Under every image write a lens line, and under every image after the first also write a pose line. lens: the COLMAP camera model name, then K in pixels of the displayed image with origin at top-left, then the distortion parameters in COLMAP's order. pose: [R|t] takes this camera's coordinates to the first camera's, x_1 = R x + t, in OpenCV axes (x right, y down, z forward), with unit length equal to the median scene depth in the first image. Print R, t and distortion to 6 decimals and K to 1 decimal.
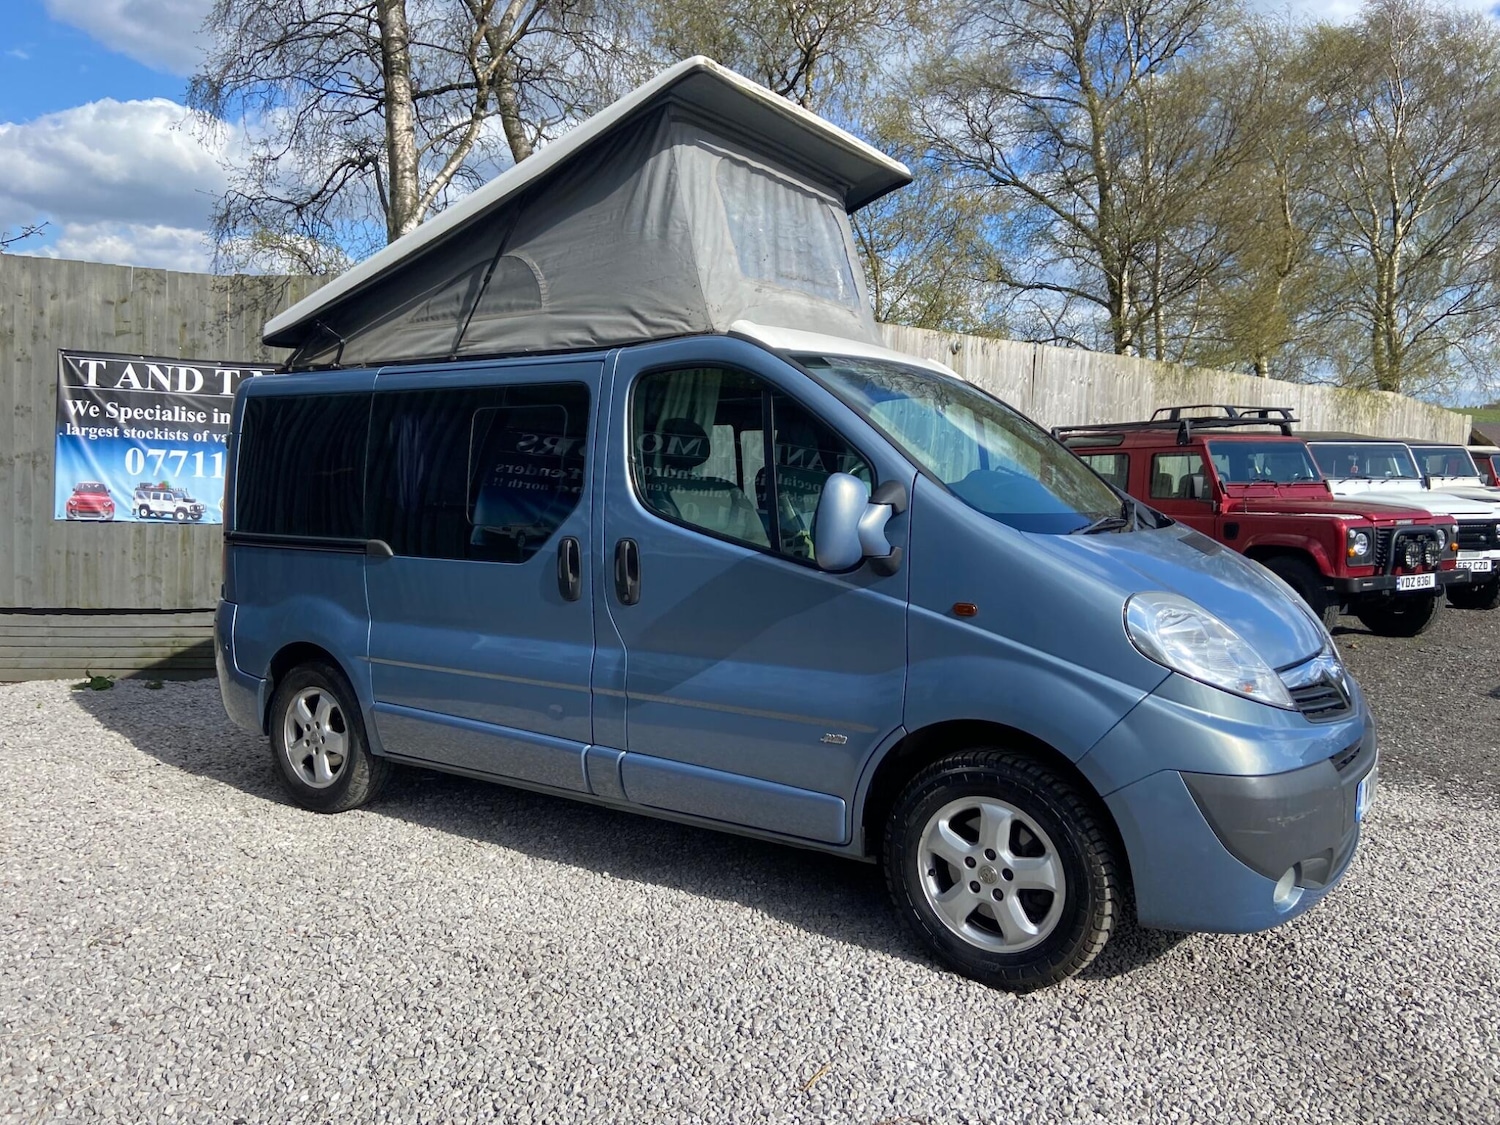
lens RADIAL K [[1123.0, 0, 756.5], [0, 1123.0, 537.5], [0, 0, 1]] dist [0.126467, -0.158052]
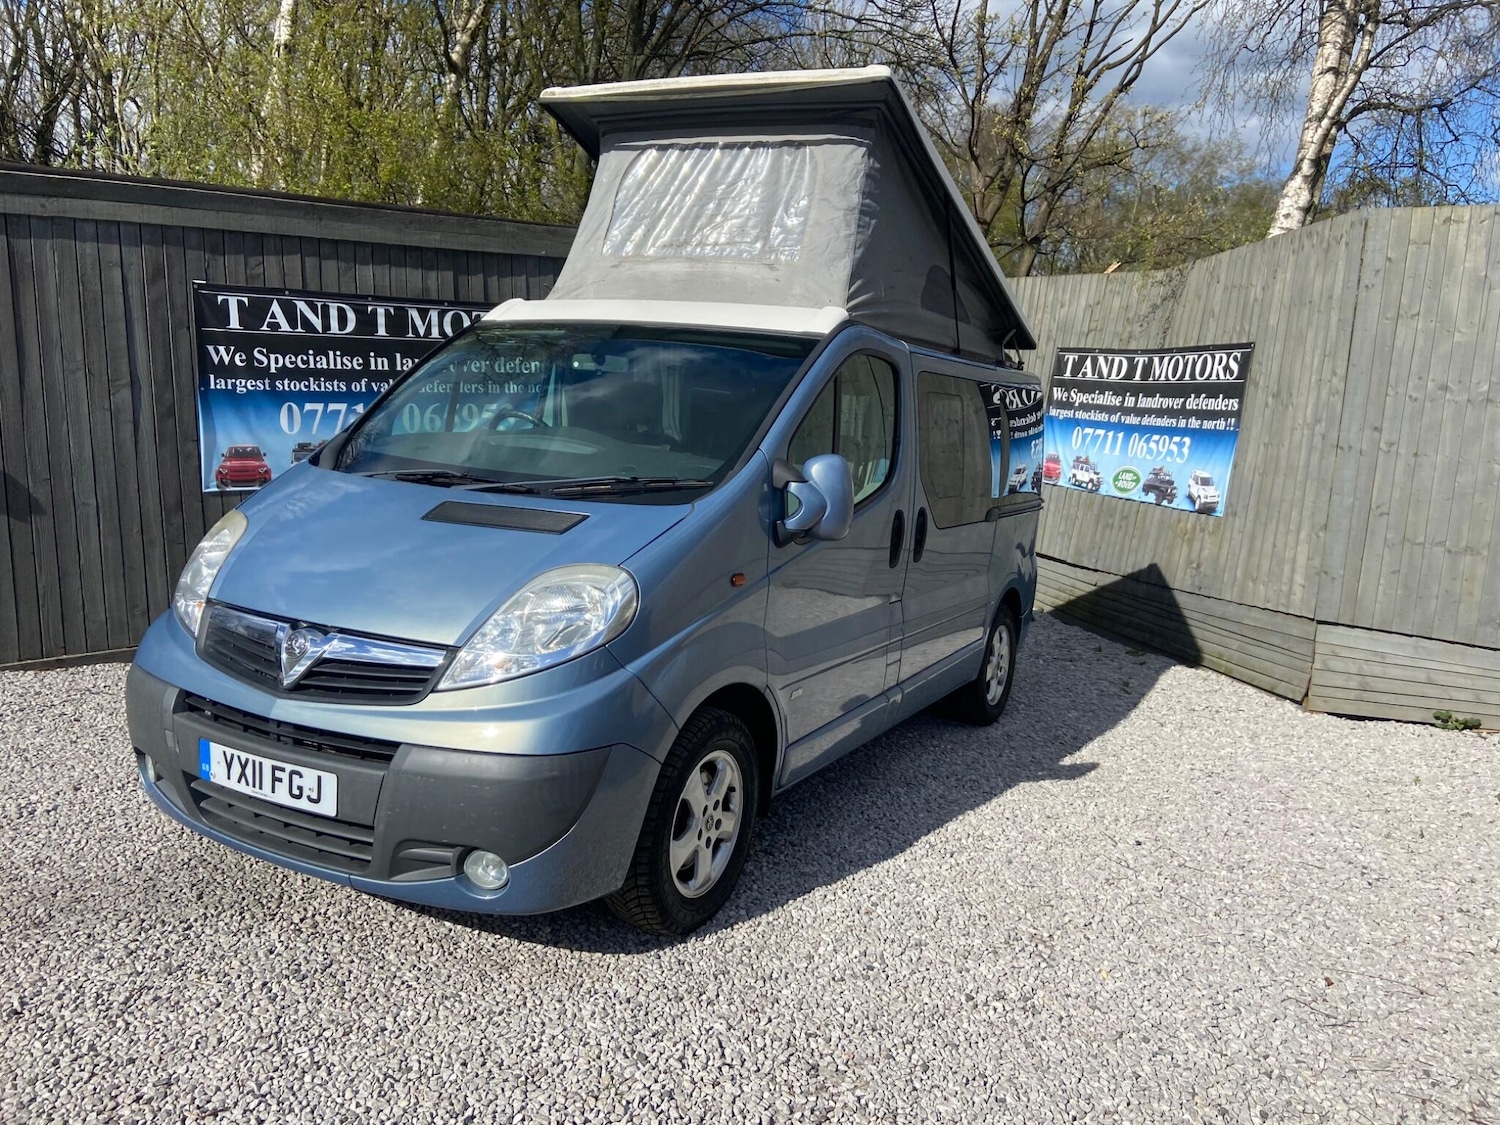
lens RADIAL K [[1123.0, 0, 761.8], [0, 1123.0, 552.0], [0, 0, 1]] dist [0.126467, -0.158052]
pose [[0.101507, 0.126917, -0.986706, 1.131308], [-0.121199, 0.986018, 0.114360, -0.080875], [0.987424, 0.107980, 0.115470, 1.006120]]
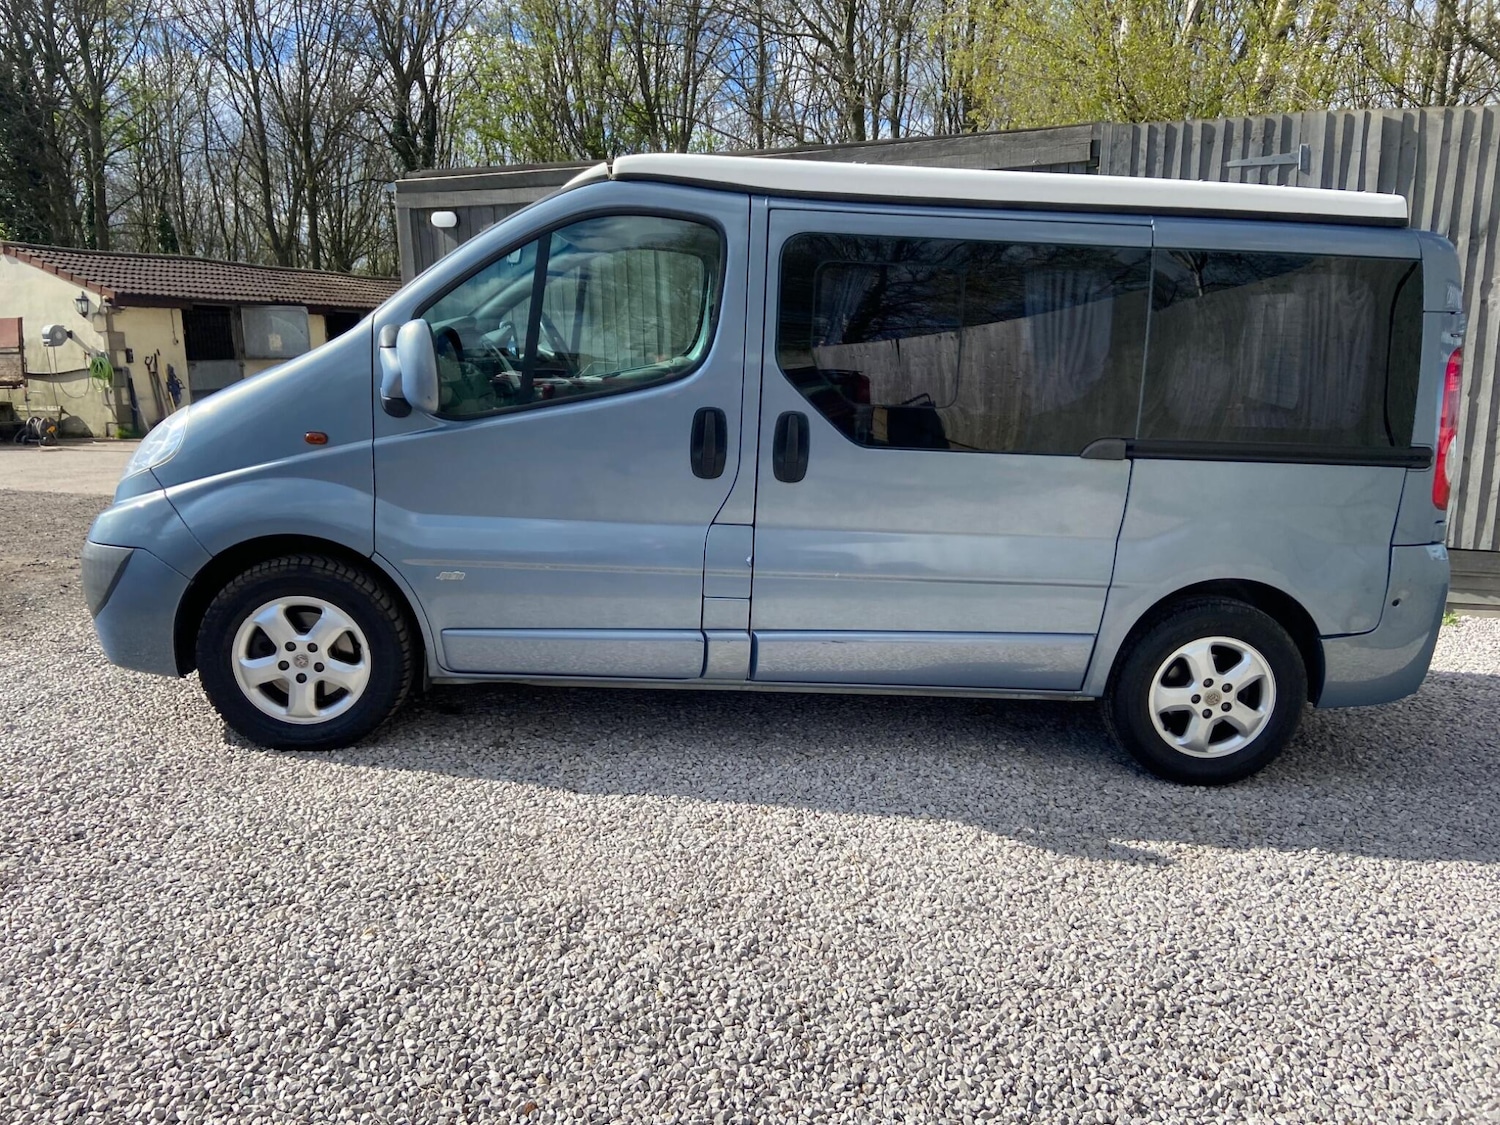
lens RADIAL K [[1123.0, 0, 738.5], [0, 1123.0, 565.8], [0, 0, 1]] dist [0.126467, -0.158052]
pose [[-0.797921, 0.082734, -0.597057, 0.623741], [-0.082746, 0.966122, 0.244460, -0.108977], [0.597055, 0.244464, -0.764043, 1.918312]]
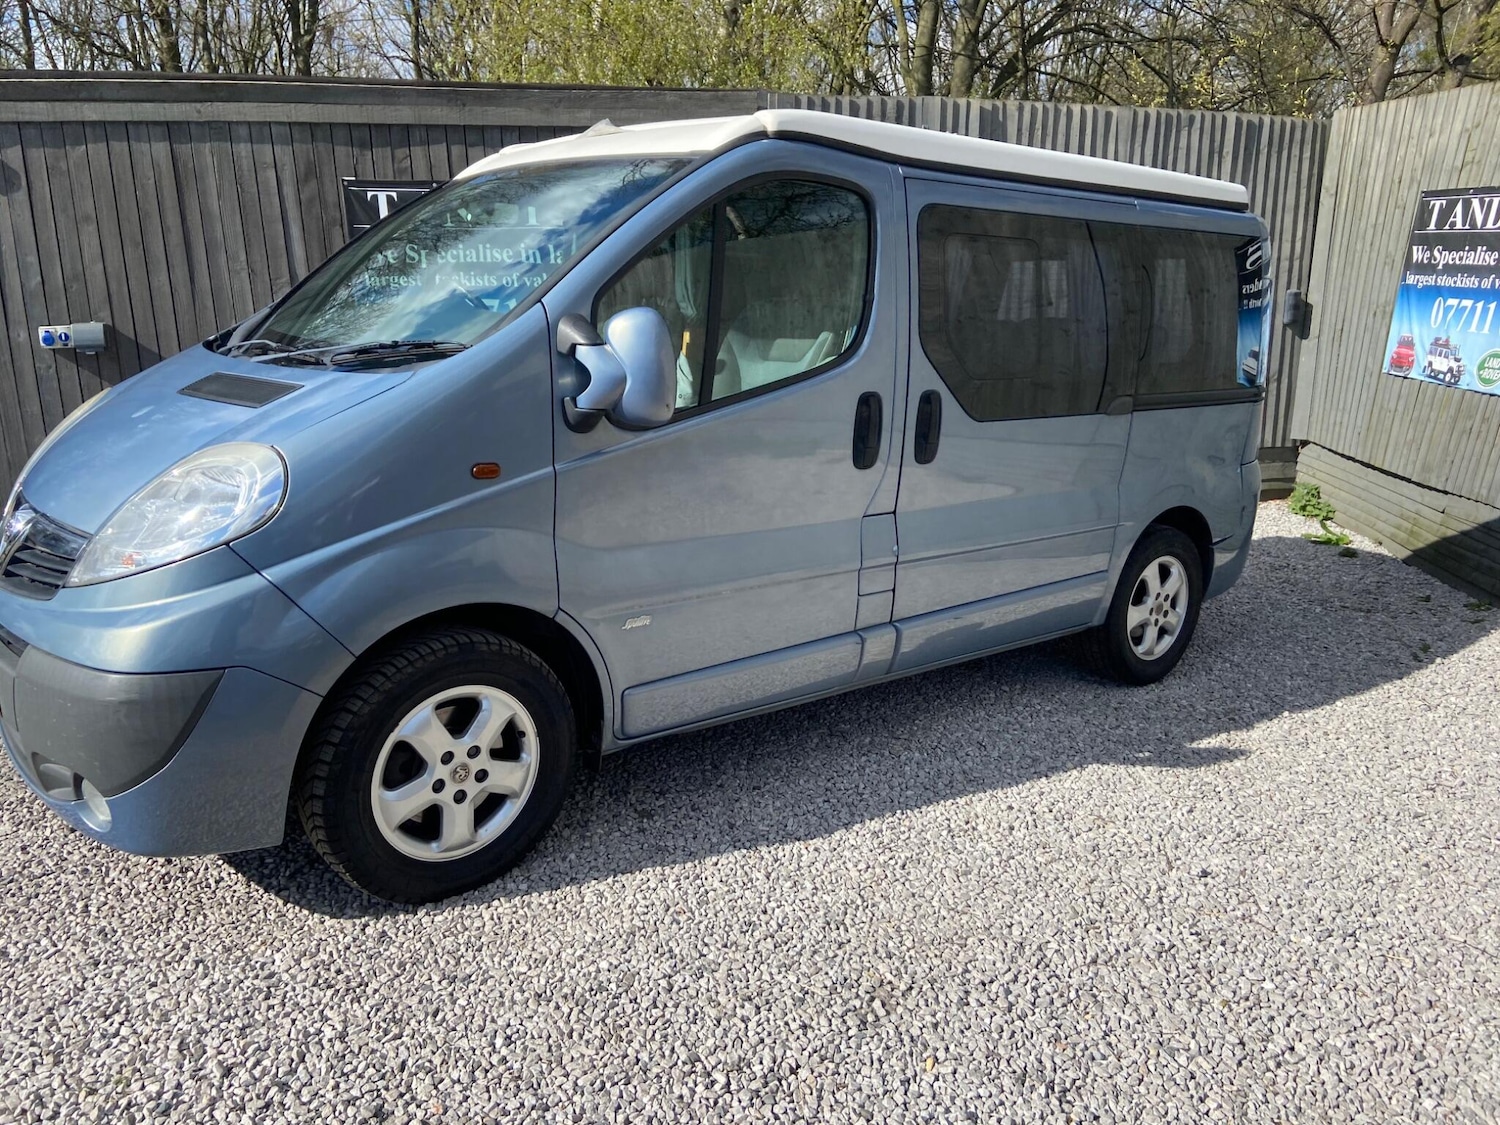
lens RADIAL K [[1123.0, 0, 732.7], [0, 1123.0, 538.5], [0, 0, 1]] dist [0.126467, -0.158052]
pose [[-0.298976, 0.183790, -0.936394, 0.900656], [-0.086711, 0.971986, 0.218461, -0.079793], [0.950313, 0.146510, -0.274664, 1.379067]]
